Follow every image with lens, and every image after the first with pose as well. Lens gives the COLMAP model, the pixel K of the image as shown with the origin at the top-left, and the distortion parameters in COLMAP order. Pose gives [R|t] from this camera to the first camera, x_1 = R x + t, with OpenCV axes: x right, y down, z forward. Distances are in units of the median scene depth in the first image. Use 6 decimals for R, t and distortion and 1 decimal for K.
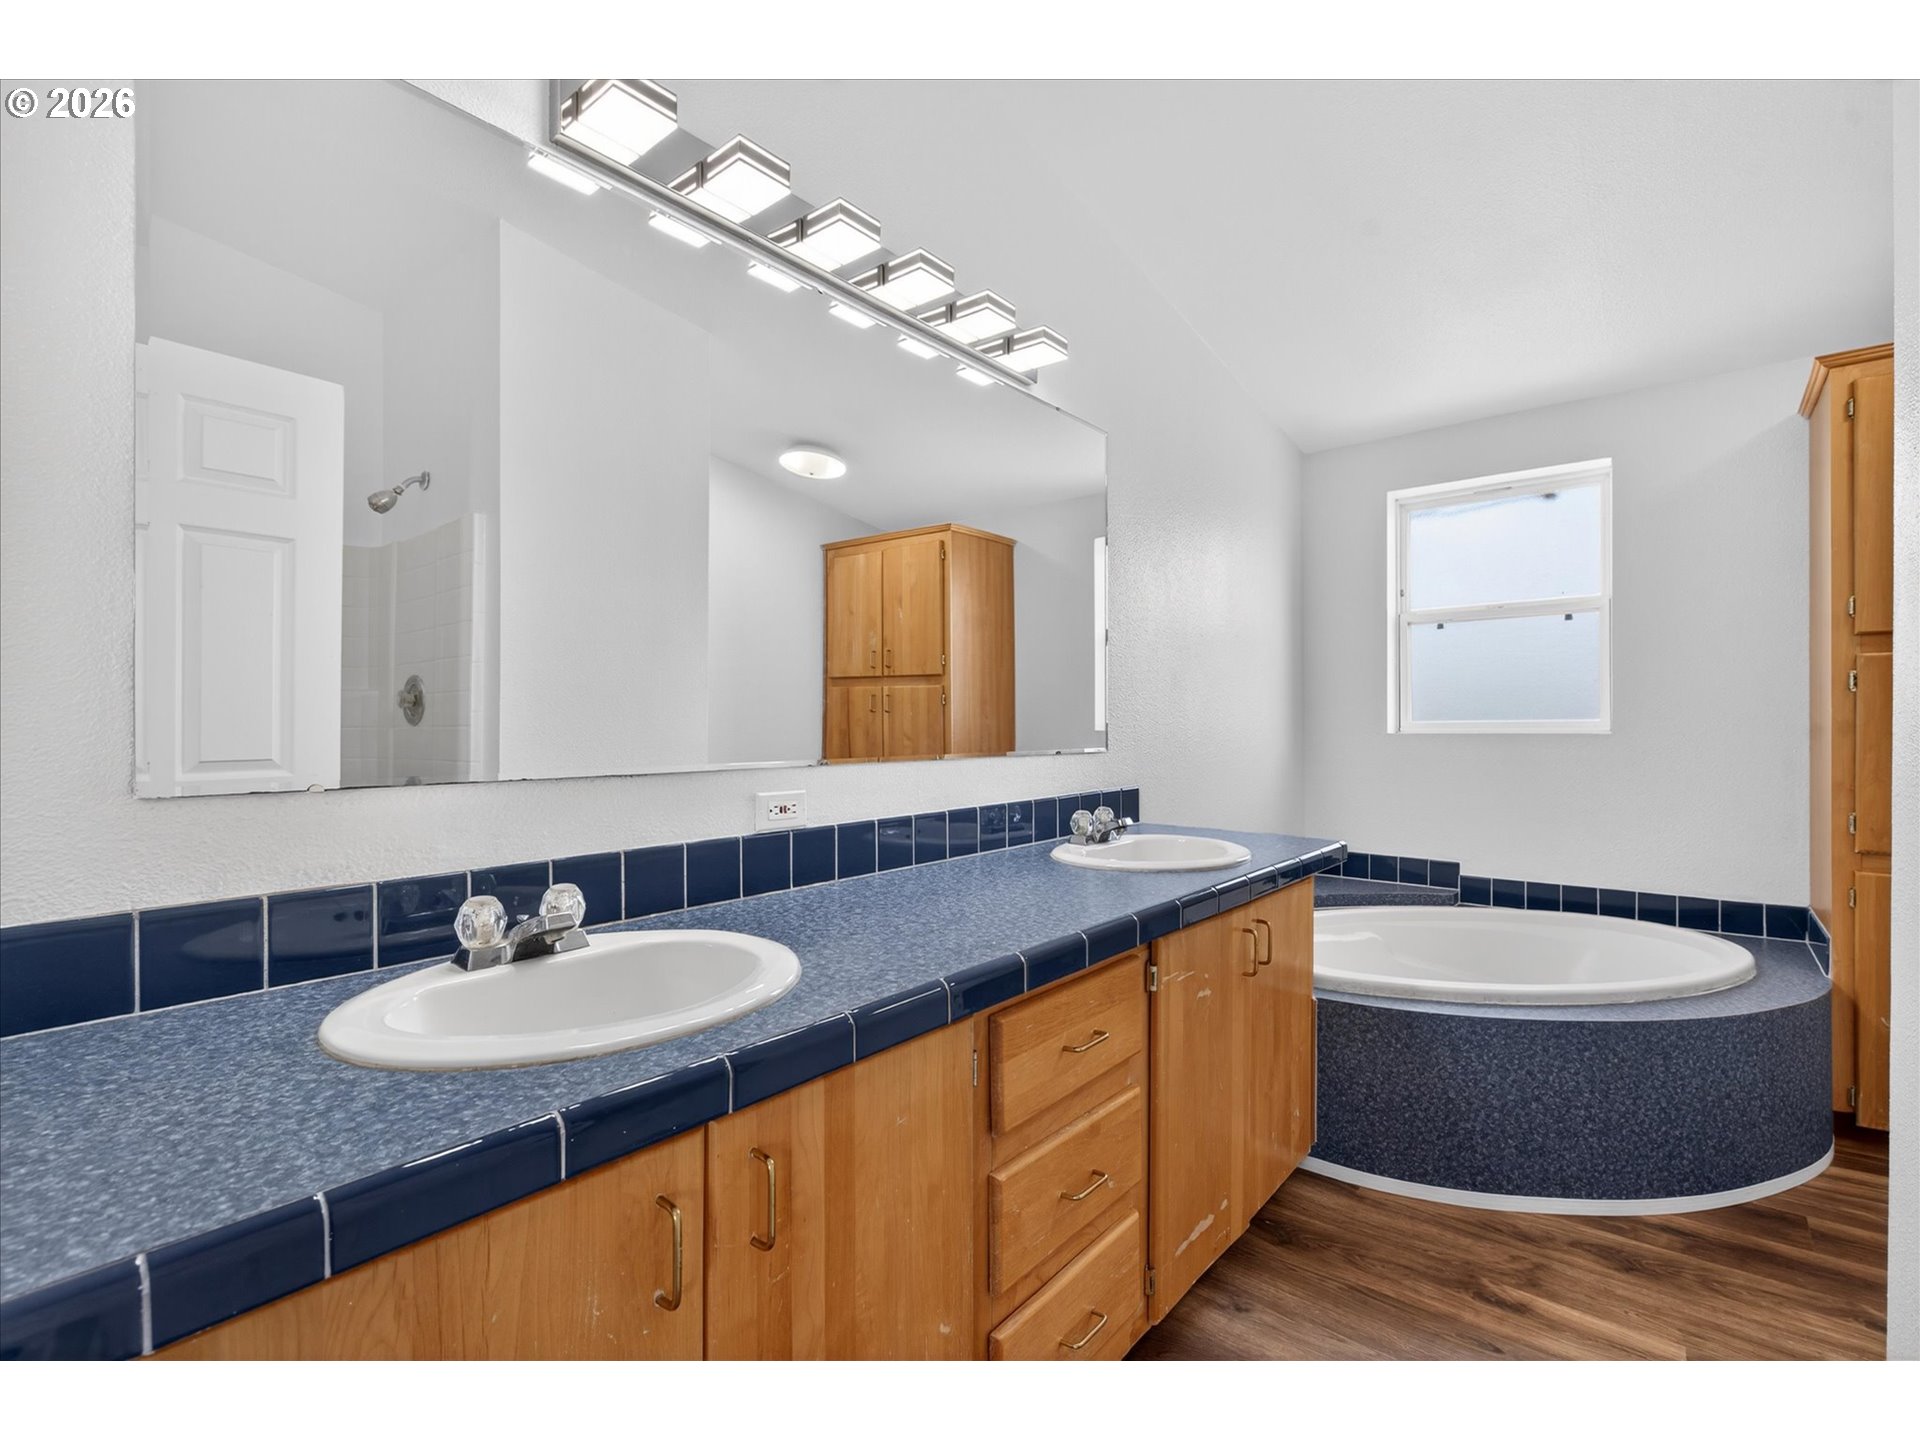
lens RADIAL K [[889.3, 0, 992.6], [0, 889.3, 727.0], [0, 0, 1]] dist [-0.002504, 0.000065]
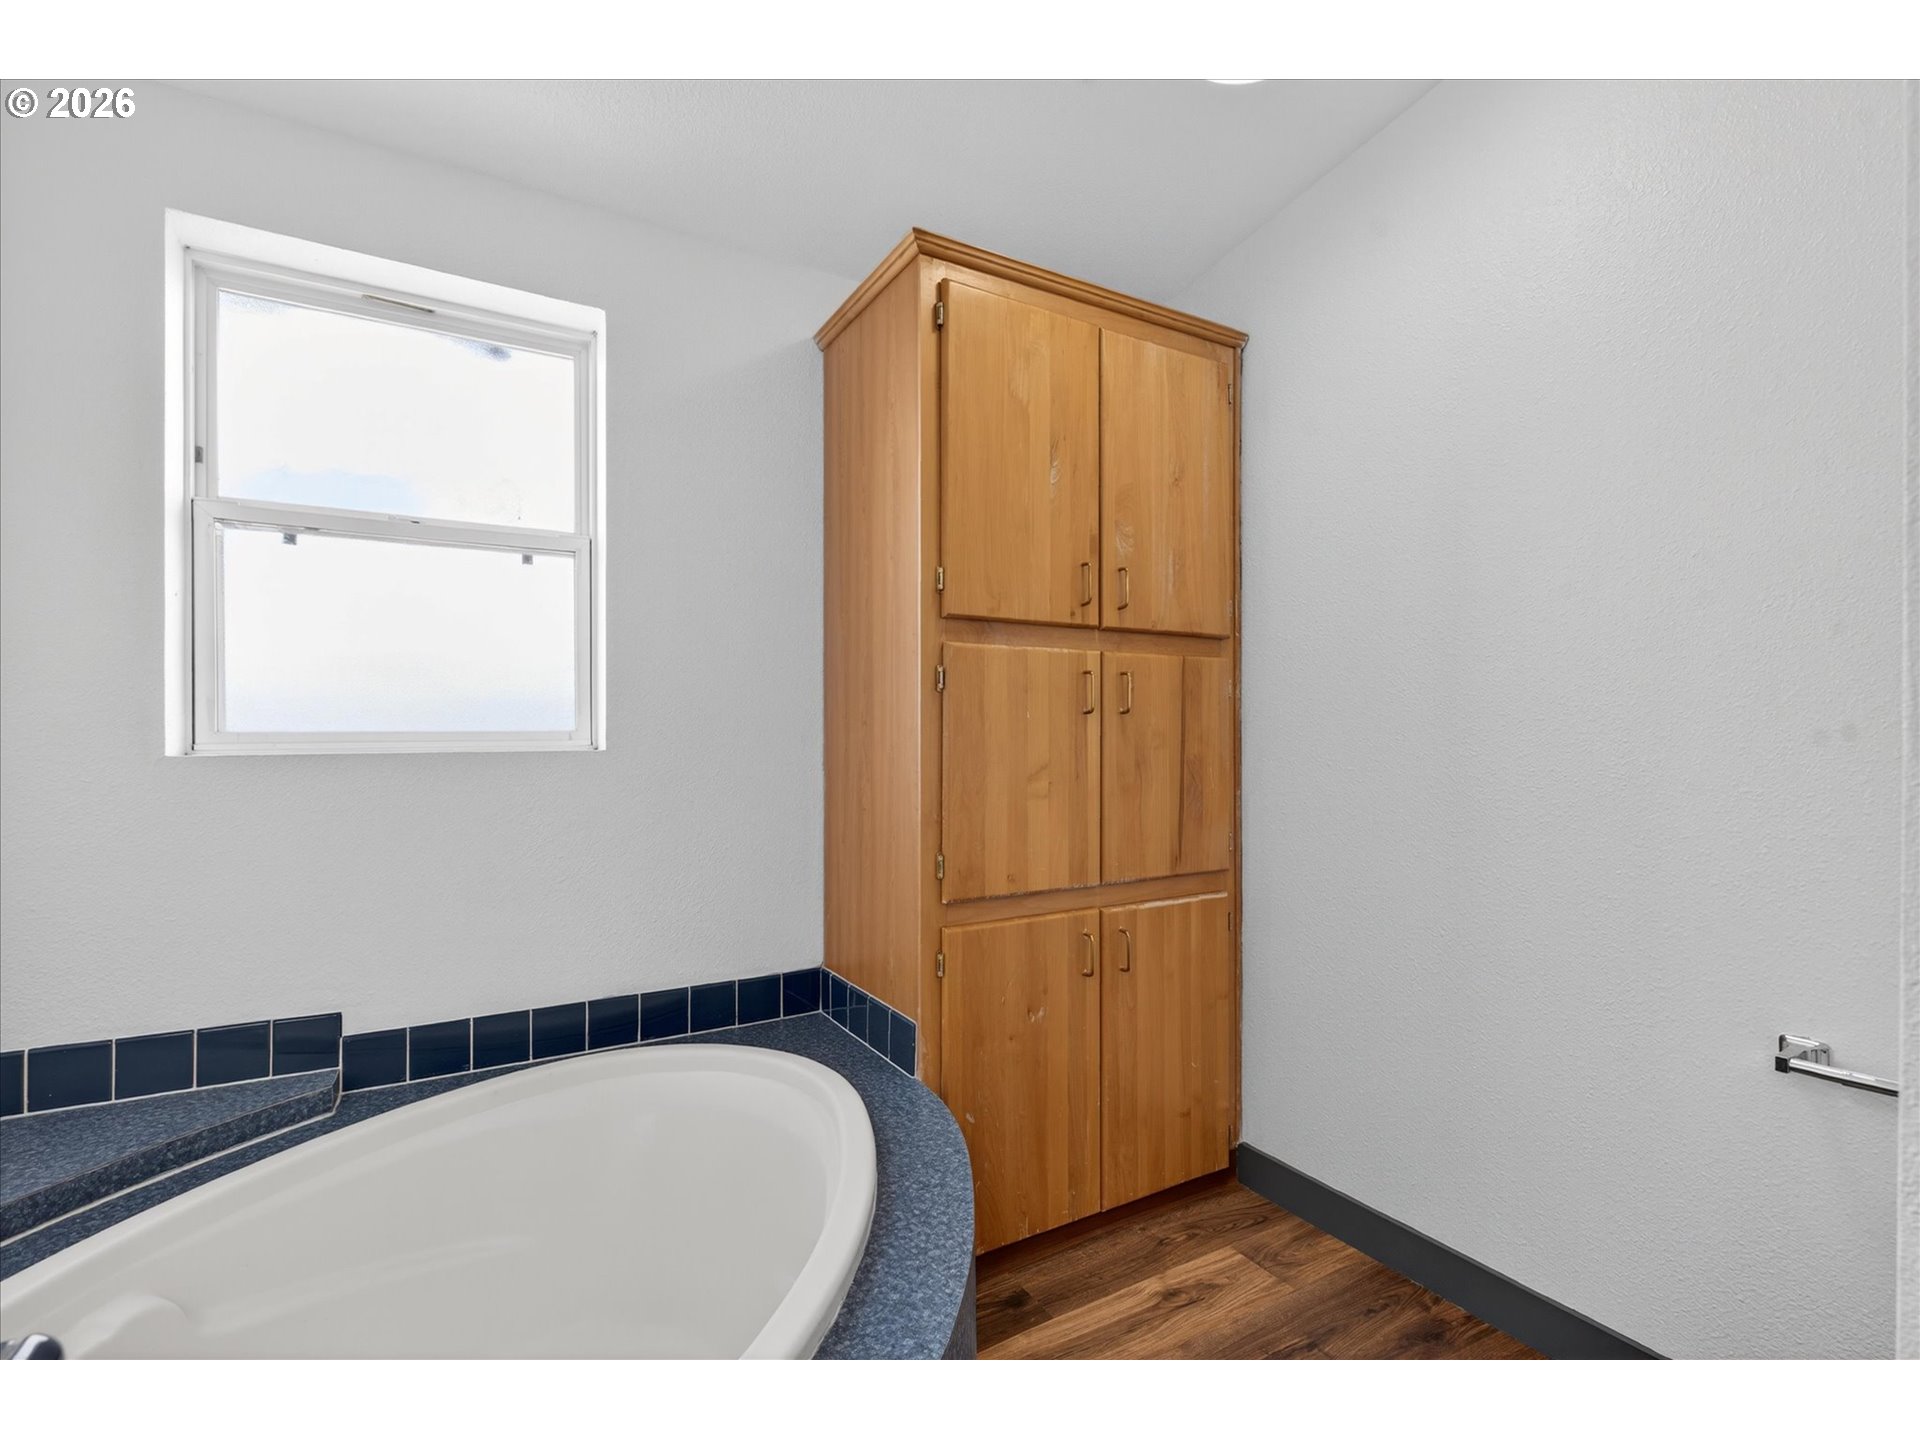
lens RADIAL K [[889.3, 0, 980.3], [0, 889.3, 731.8], [0, 0, 1]] dist [-0.002504, 0.000065]
pose [[0.376848, 0.001721, 0.926273, 0.196957], [0.001930, 0.999995, -0.002643, -0.002751], [-0.926273, 0.002783, 0.376843, 0.477640]]
